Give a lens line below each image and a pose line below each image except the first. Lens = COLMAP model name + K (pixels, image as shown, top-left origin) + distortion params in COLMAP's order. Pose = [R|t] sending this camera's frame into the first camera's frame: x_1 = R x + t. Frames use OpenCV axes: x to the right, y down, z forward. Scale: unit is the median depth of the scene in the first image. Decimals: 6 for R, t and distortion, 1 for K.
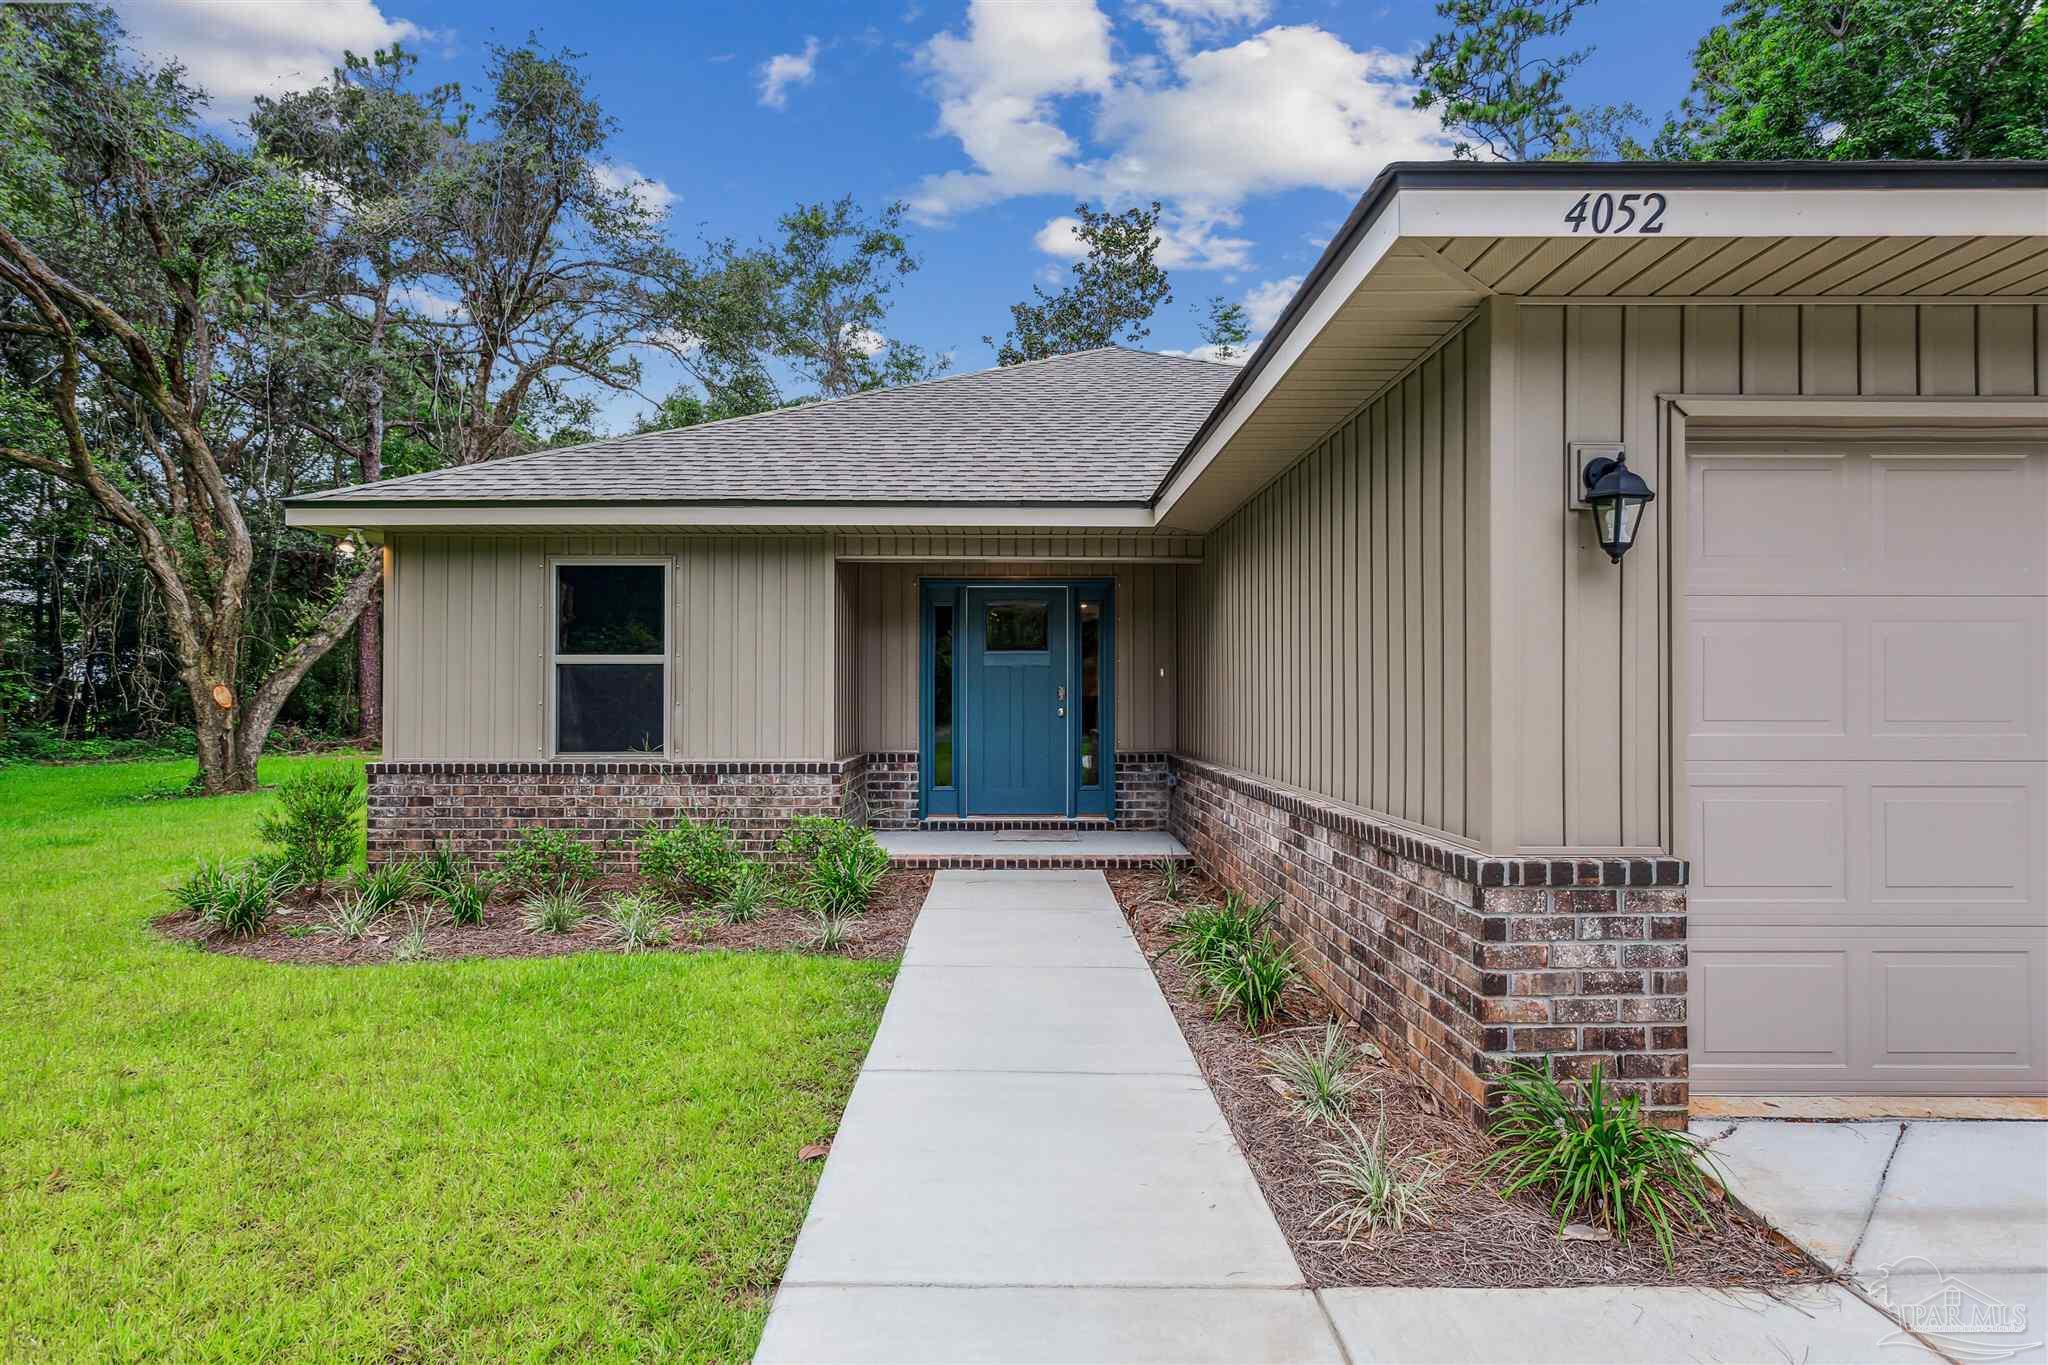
lens RADIAL K [[1089.5, 0, 1020.4], [0, 1089.5, 703.7], [0, 0, 1]] dist [0.004583, 0.001345]
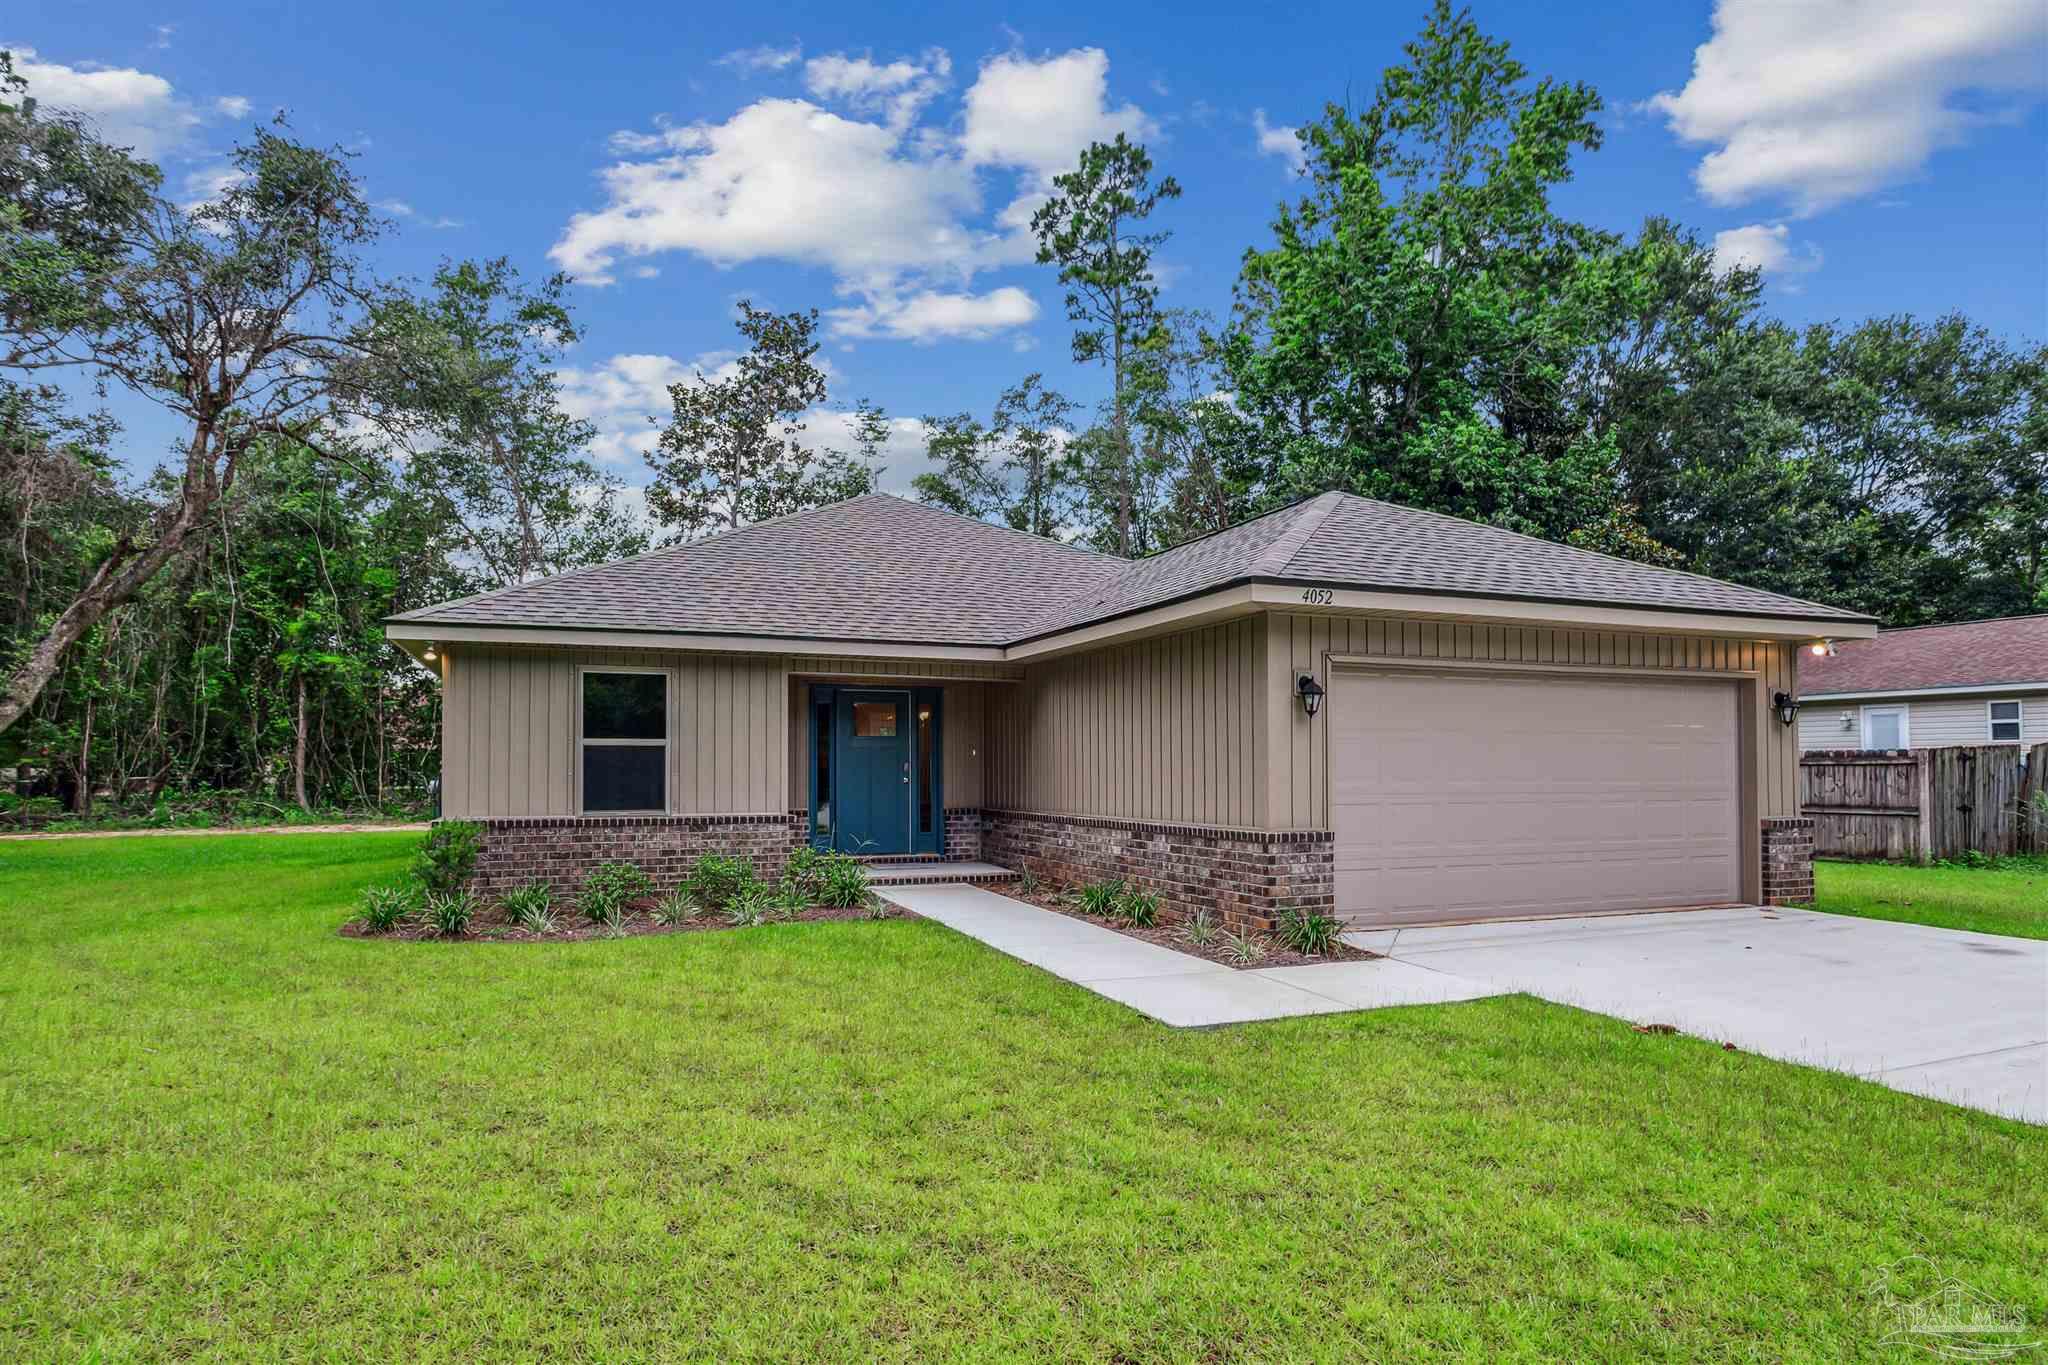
lens RADIAL K [[1132.0, 0, 1022.4], [0, 1132.0, 780.6], [0, 0, 1]] dist [0.001295, 0.001395]
pose [[0.929556, -0.004207, 0.368656, -0.439055], [0.002773, 0.999986, 0.004421, 0.002572], [-0.368670, -0.003087, 0.929555, -0.506370]]
